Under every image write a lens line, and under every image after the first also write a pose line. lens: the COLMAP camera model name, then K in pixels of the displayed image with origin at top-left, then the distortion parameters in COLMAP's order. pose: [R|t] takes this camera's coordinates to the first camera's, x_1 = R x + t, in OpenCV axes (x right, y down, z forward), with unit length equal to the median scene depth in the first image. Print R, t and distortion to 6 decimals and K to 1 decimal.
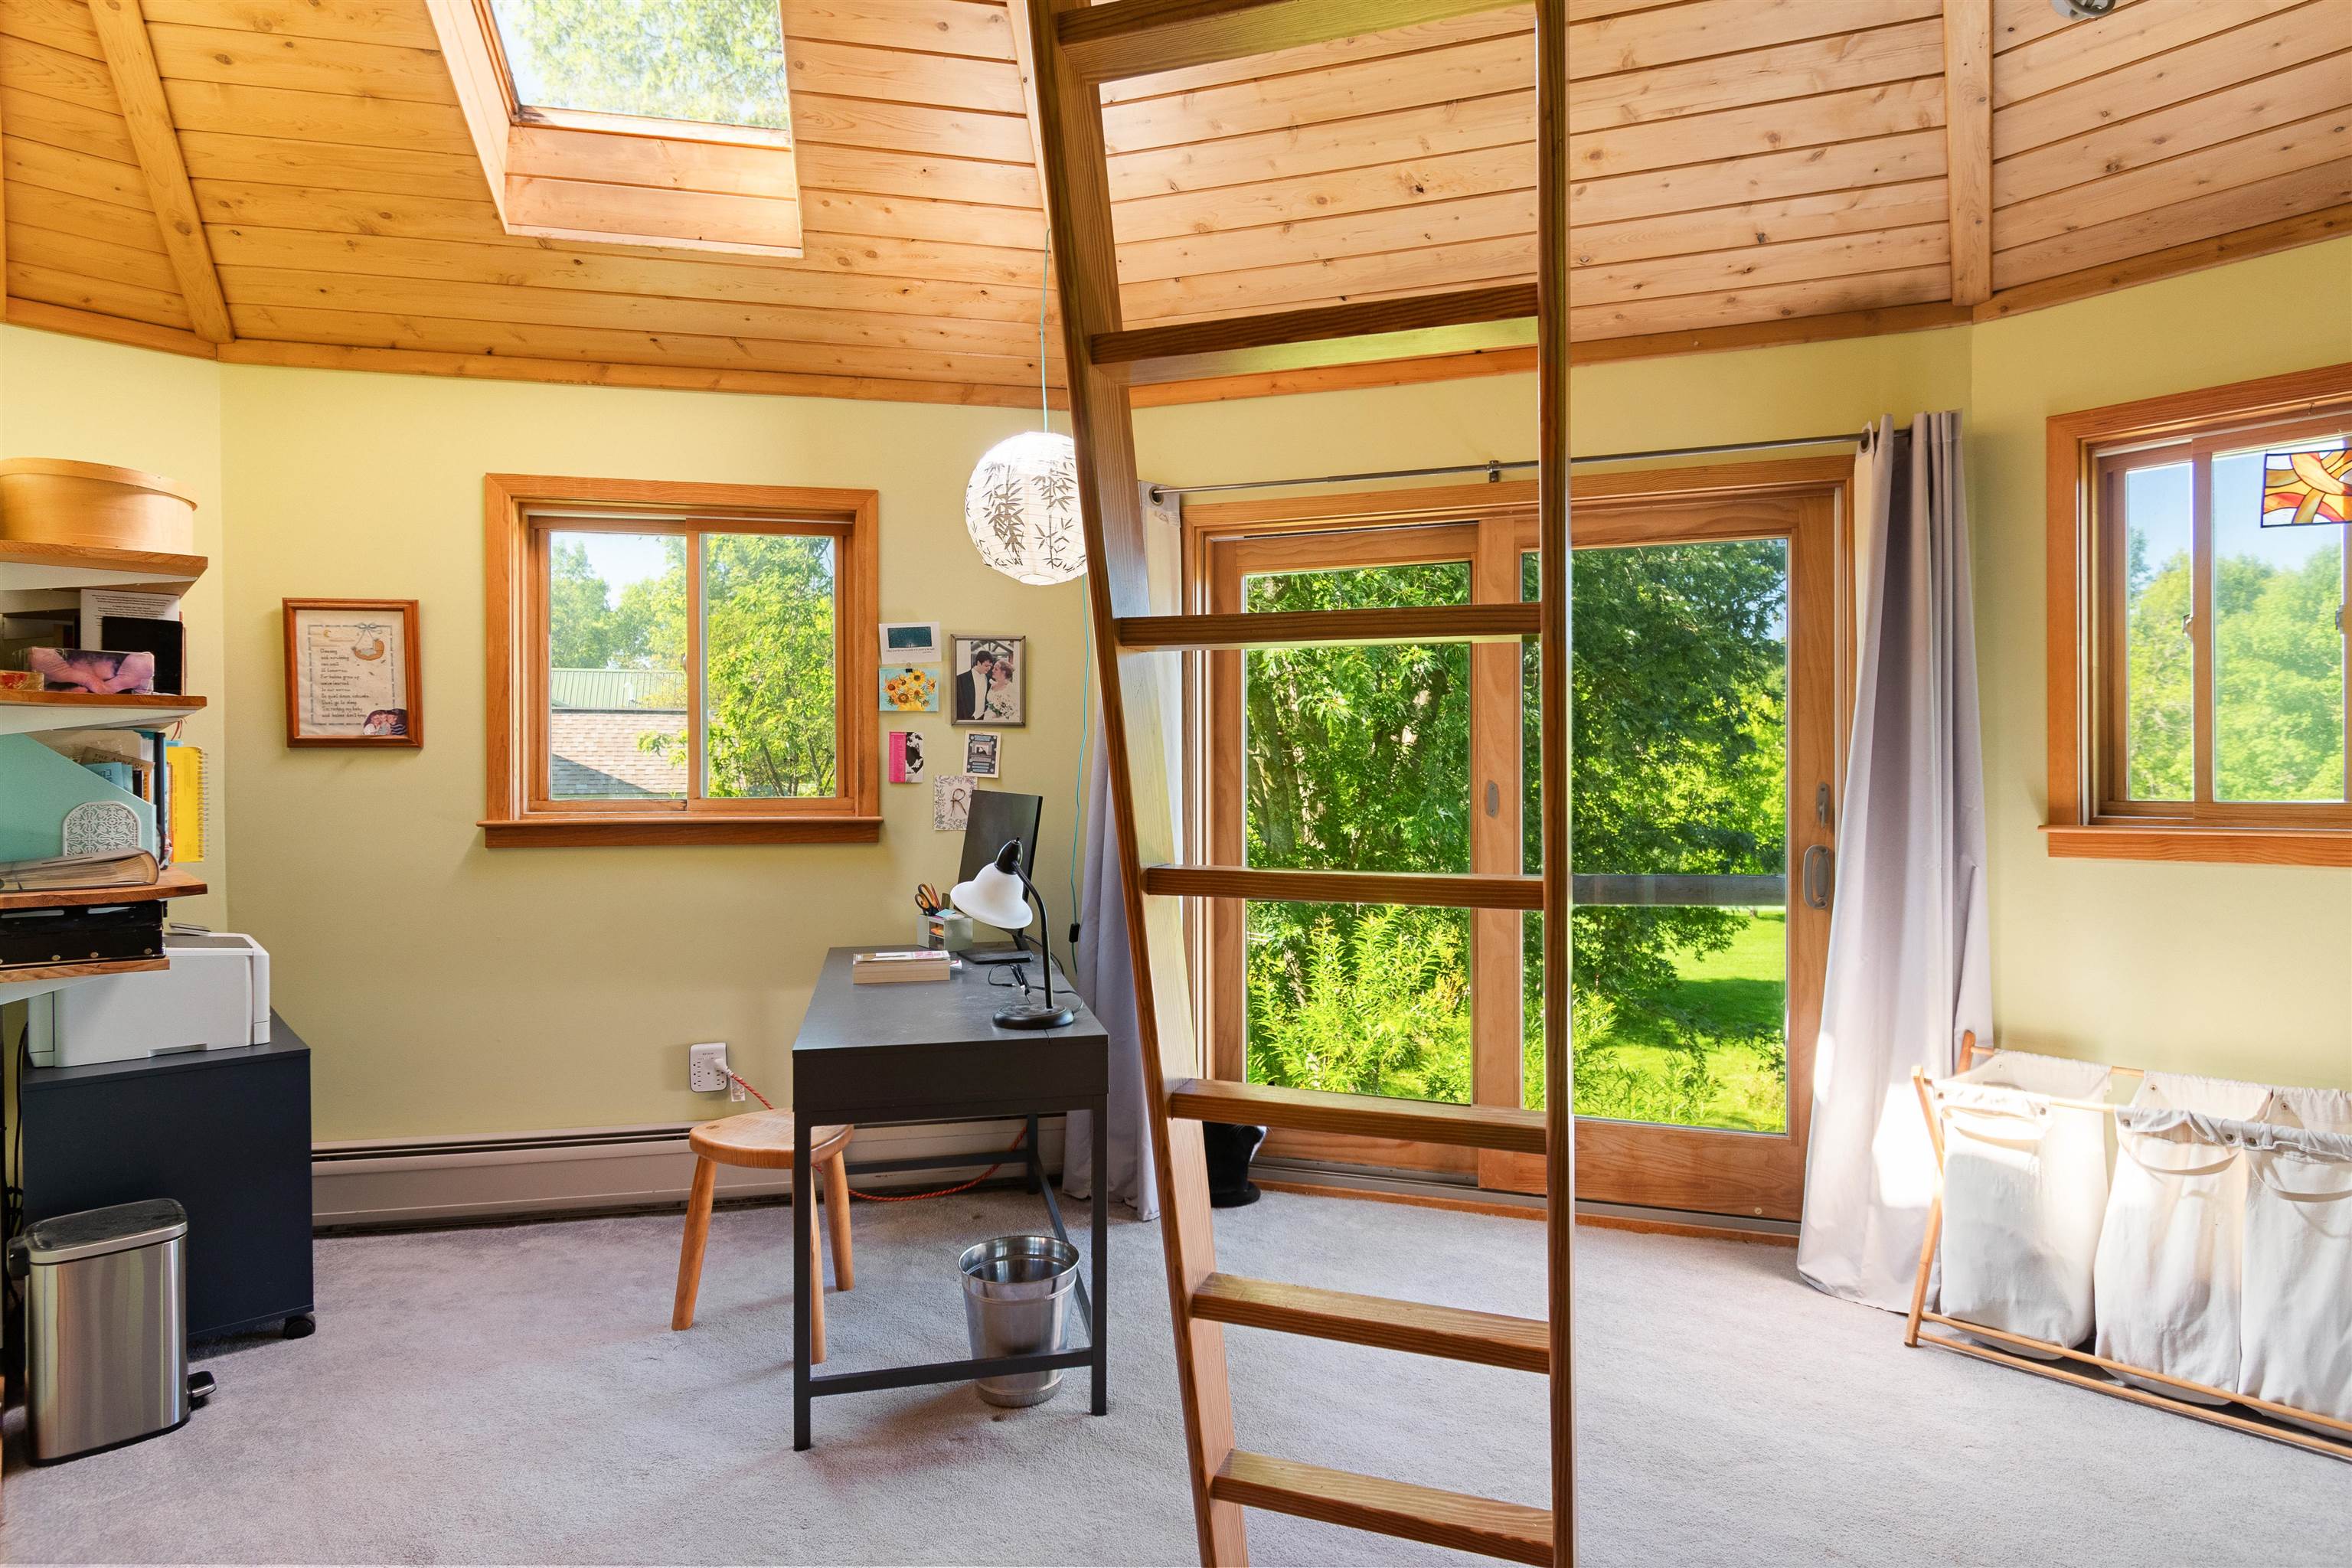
lens RADIAL K [[1266.6, 0, 1185.1], [0, 1266.6, 750.0], [0, 0, 1]] dist [0.003760, -0.006784]
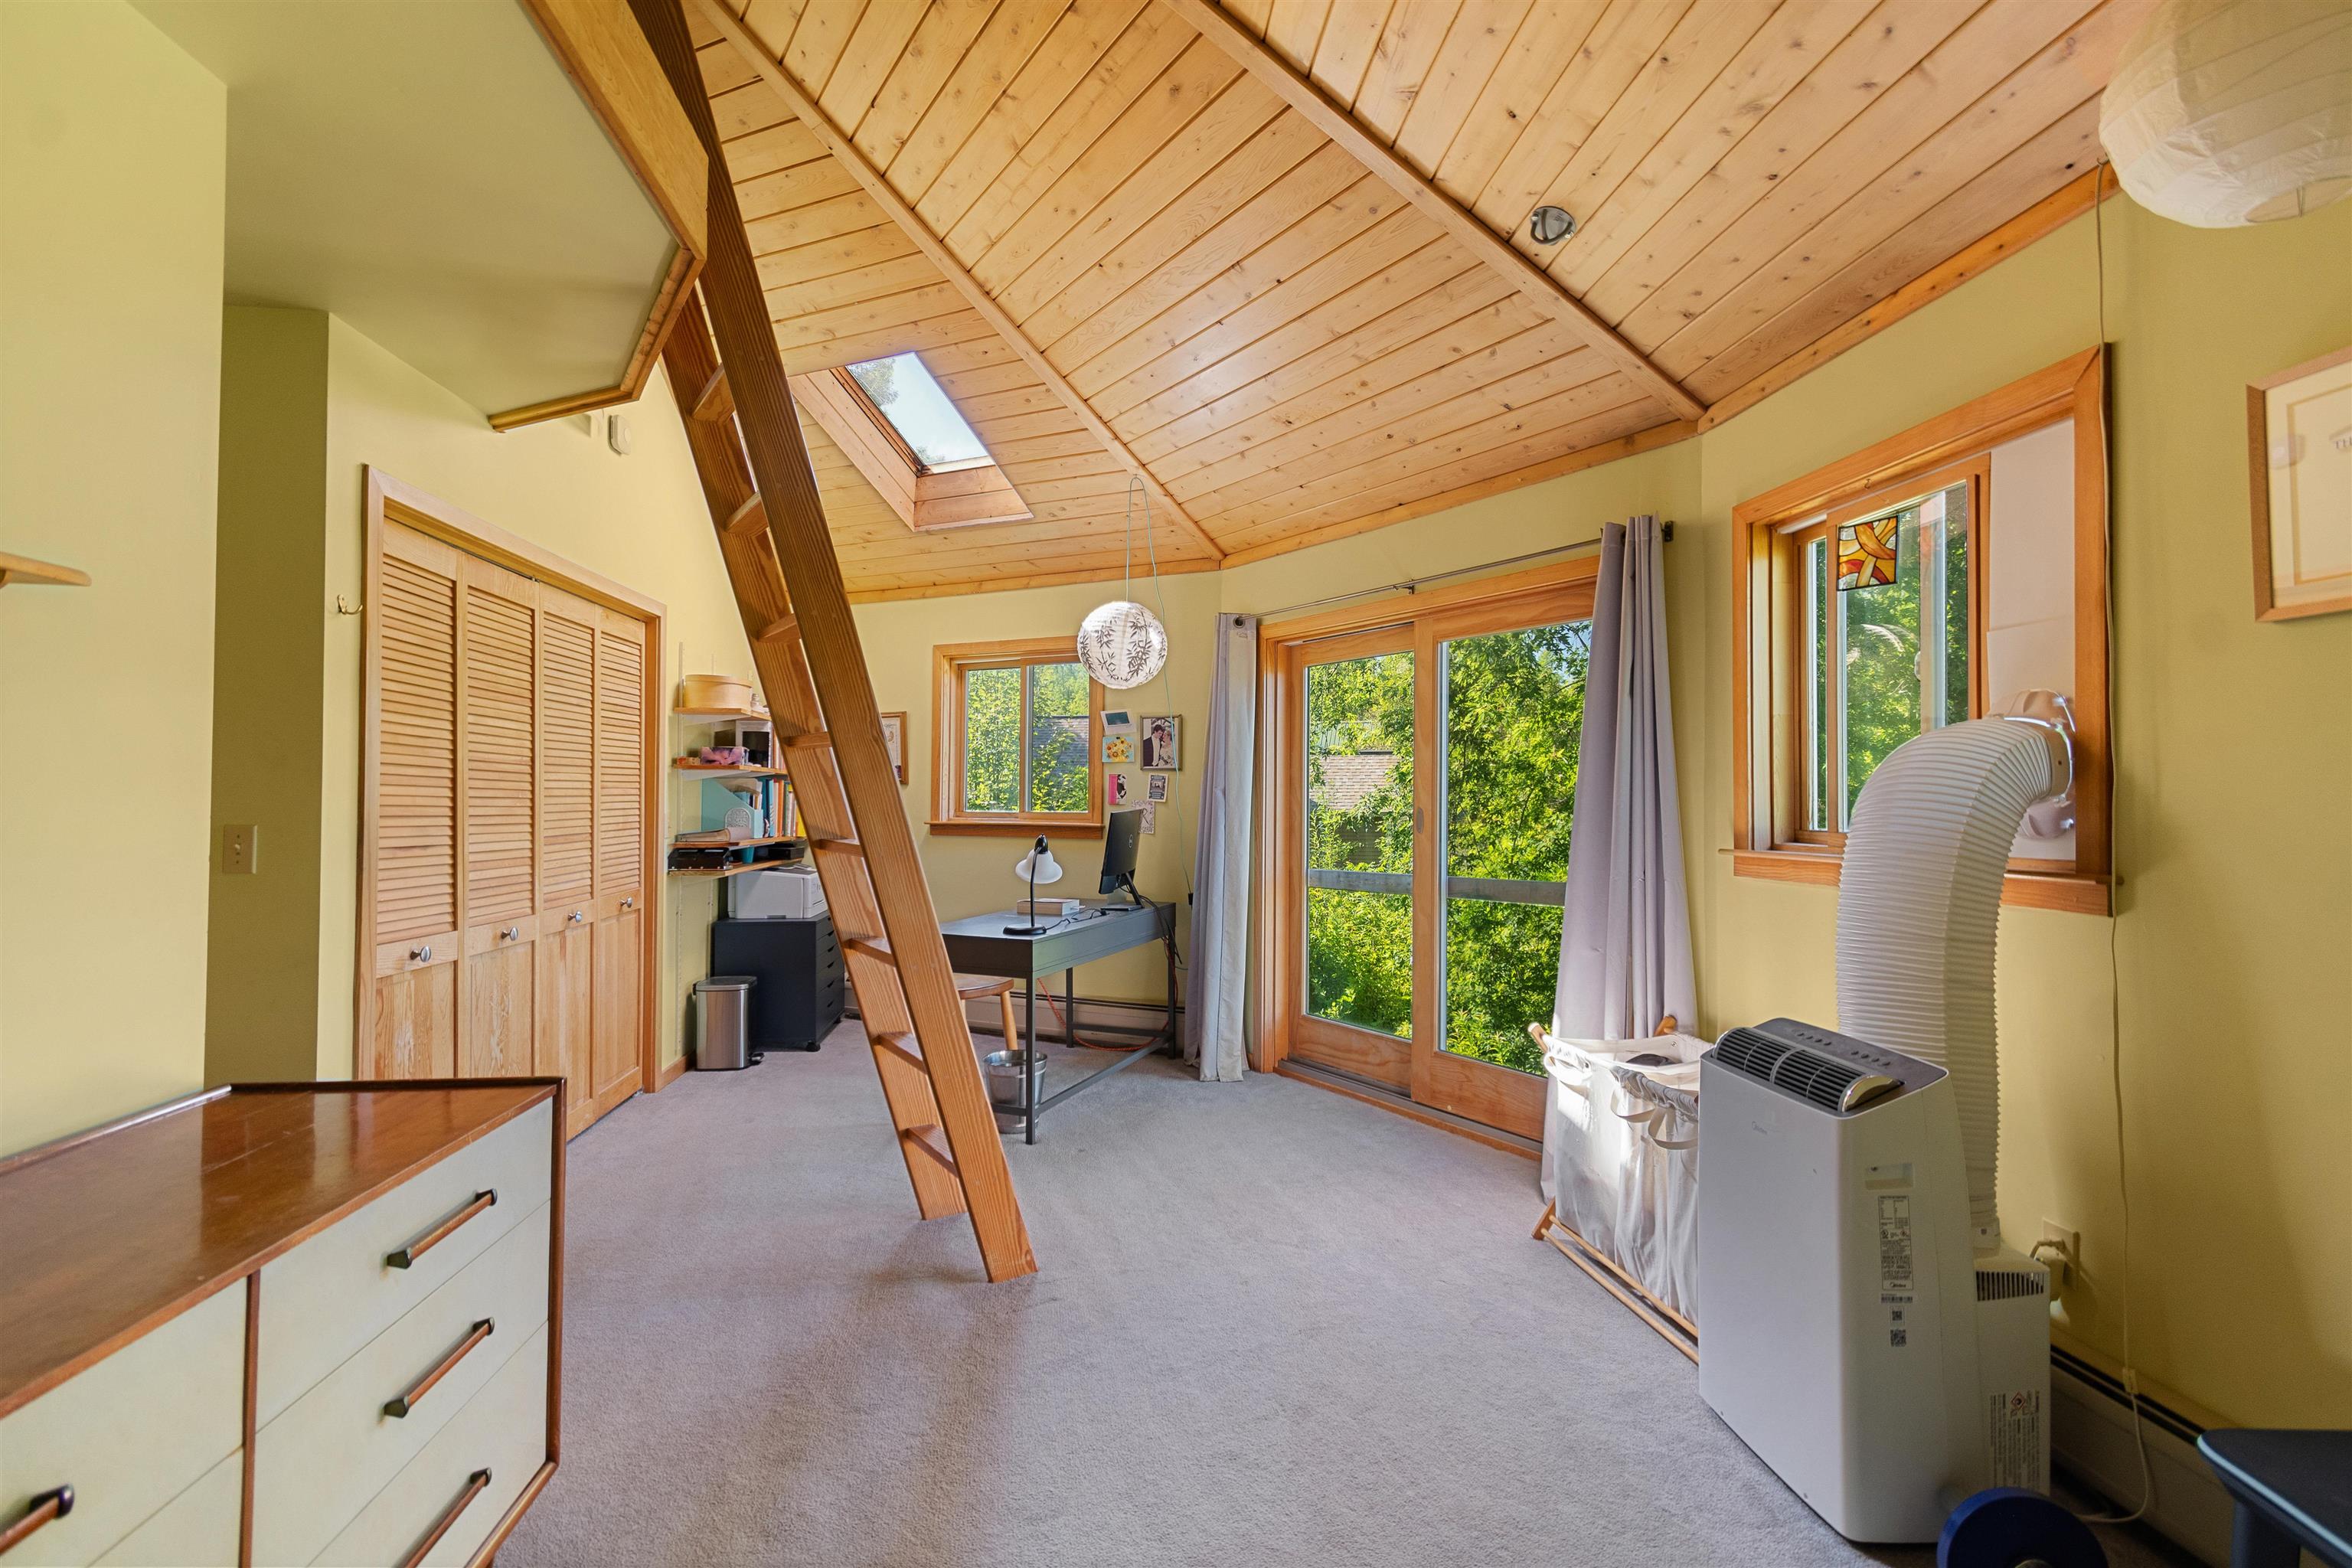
lens RADIAL K [[1033.6, 0, 1183.8], [0, 1033.6, 778.6], [0, 0, 1]] dist [0.001902, -0.000031]
pose [[0.808804, -0.003611, -0.588067, 0.718110], [0.003684, 0.999993, -0.001073, -0.006994], [0.588067, -0.001298, 0.808811, -0.072321]]
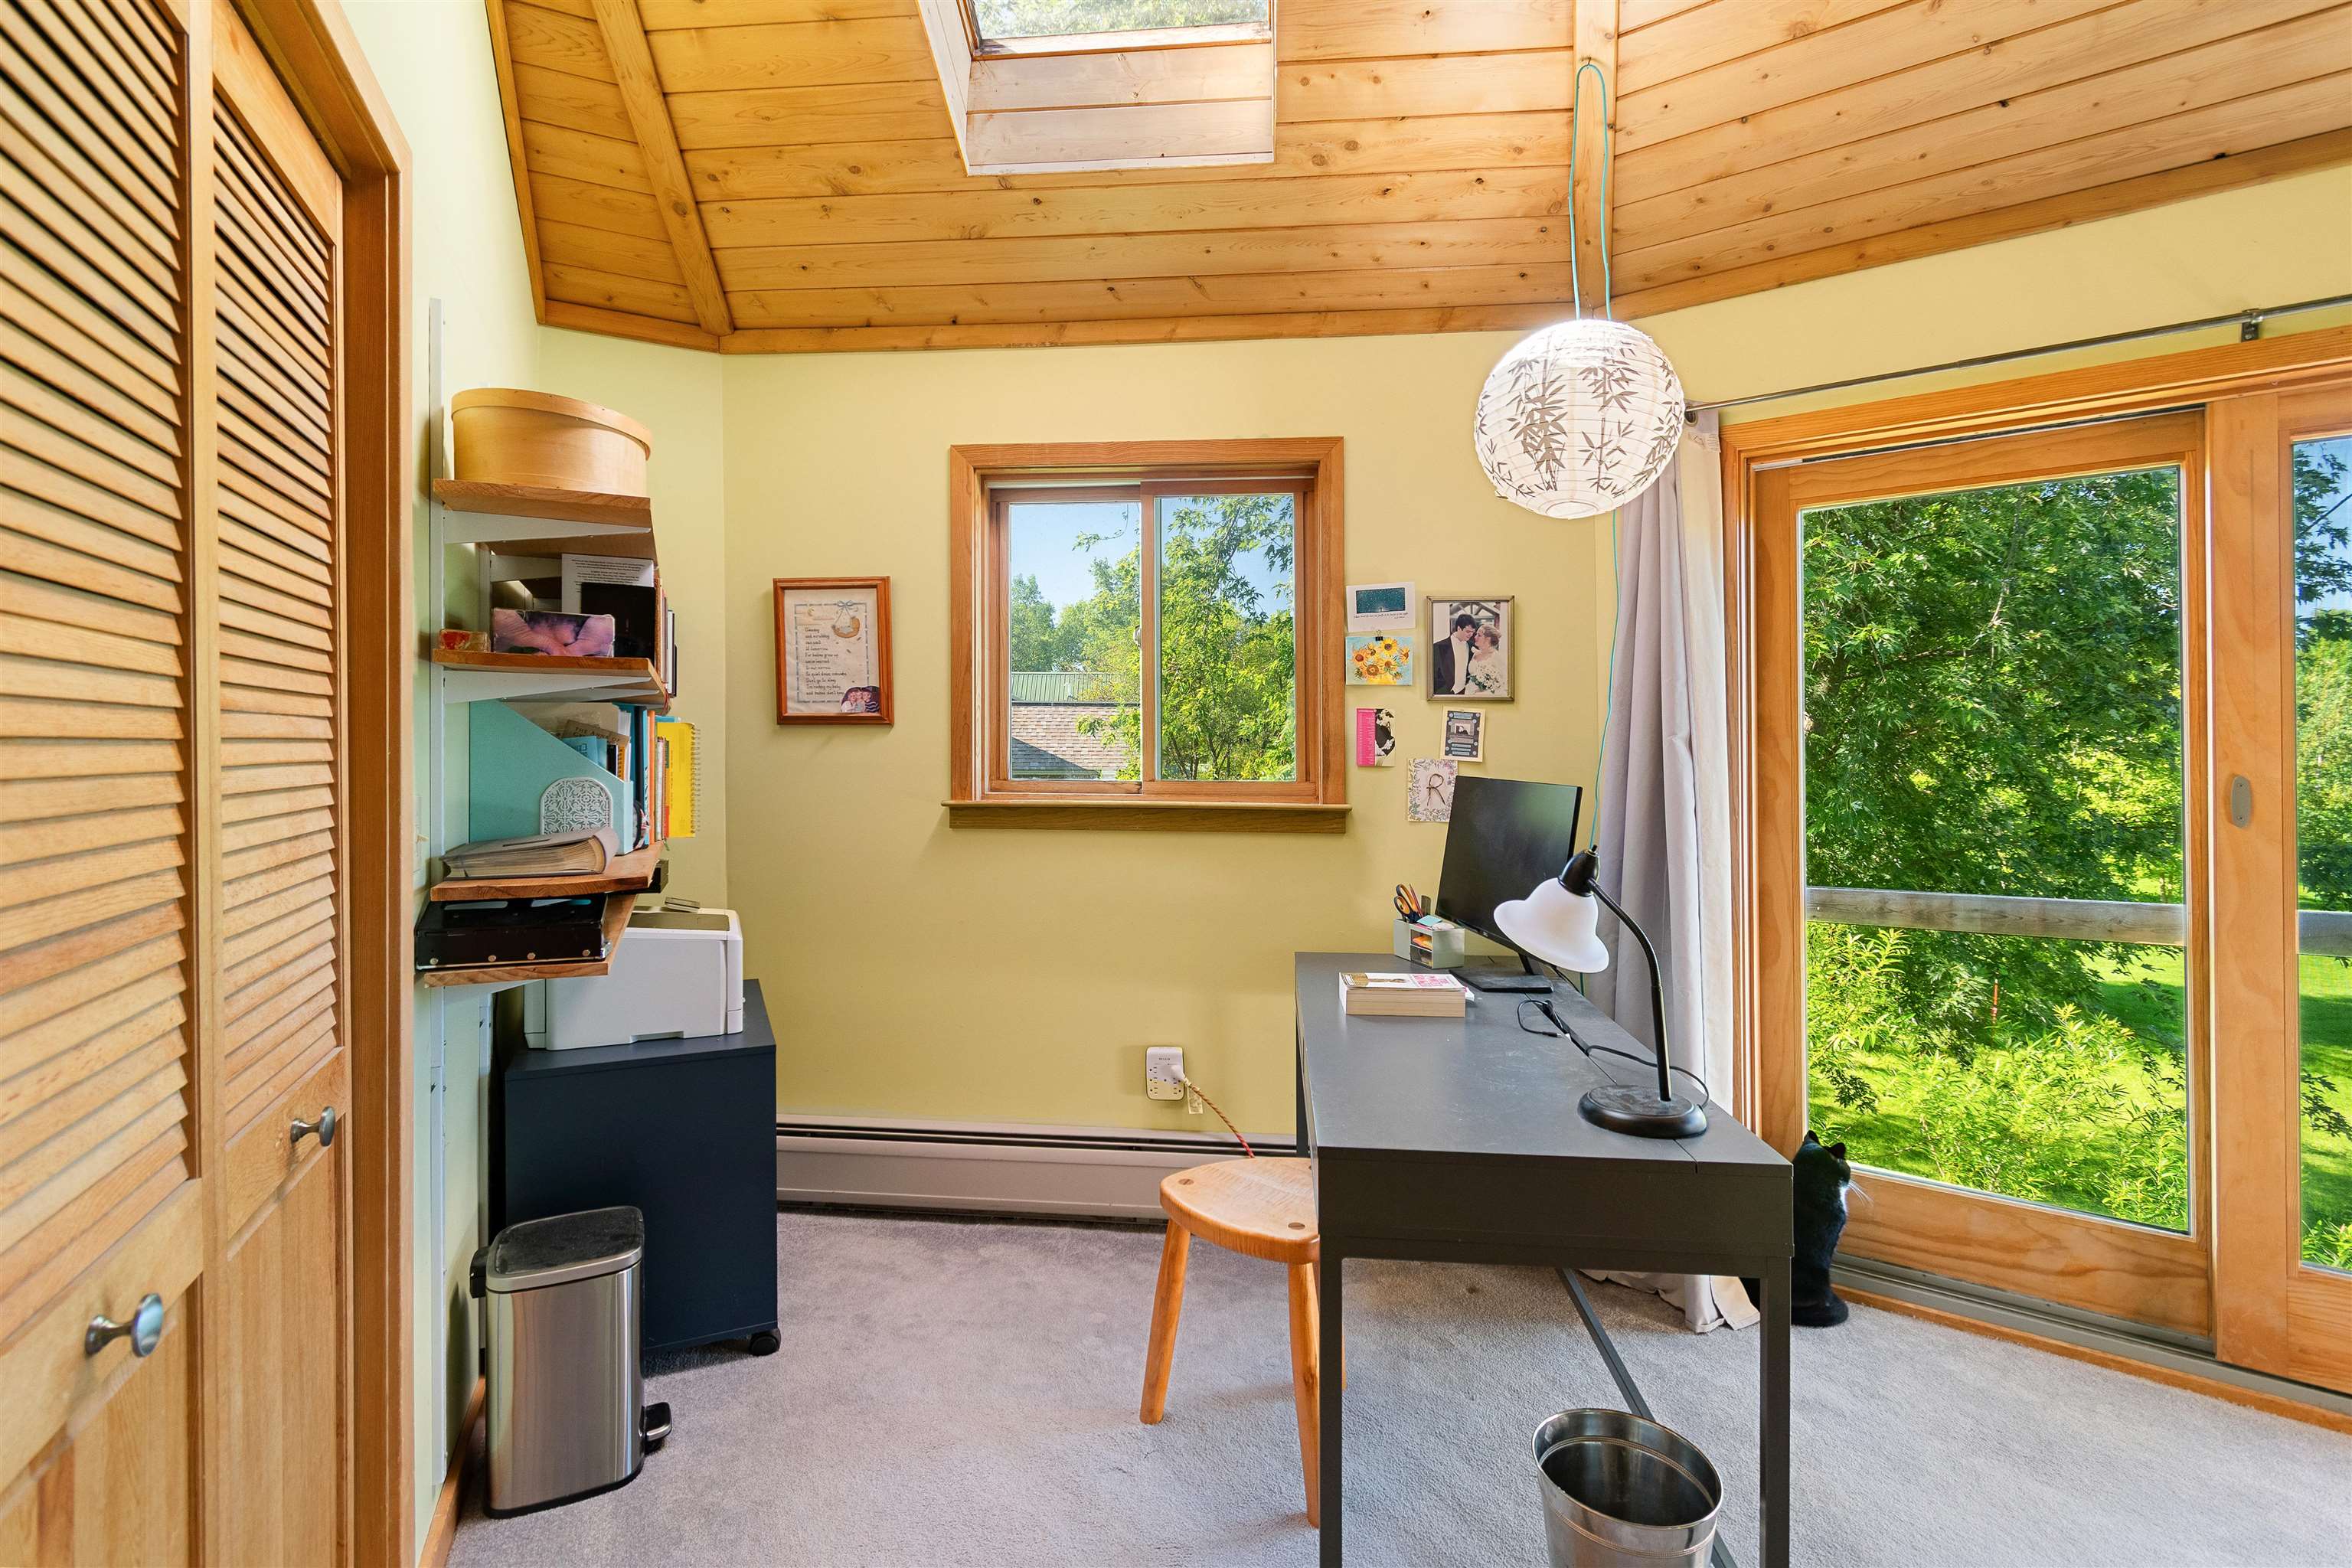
lens RADIAL K [[1055.4, 0, 1174.7], [0, 1055.4, 755.0], [0, 0, 1]] dist [0.000428, -0.000165]
pose [[0.952023, 0.009015, -0.305893, -0.138397], [-0.003847, 0.999840, 0.017495, 0.006163], [0.306002, -0.015479, 0.951905, 0.279001]]
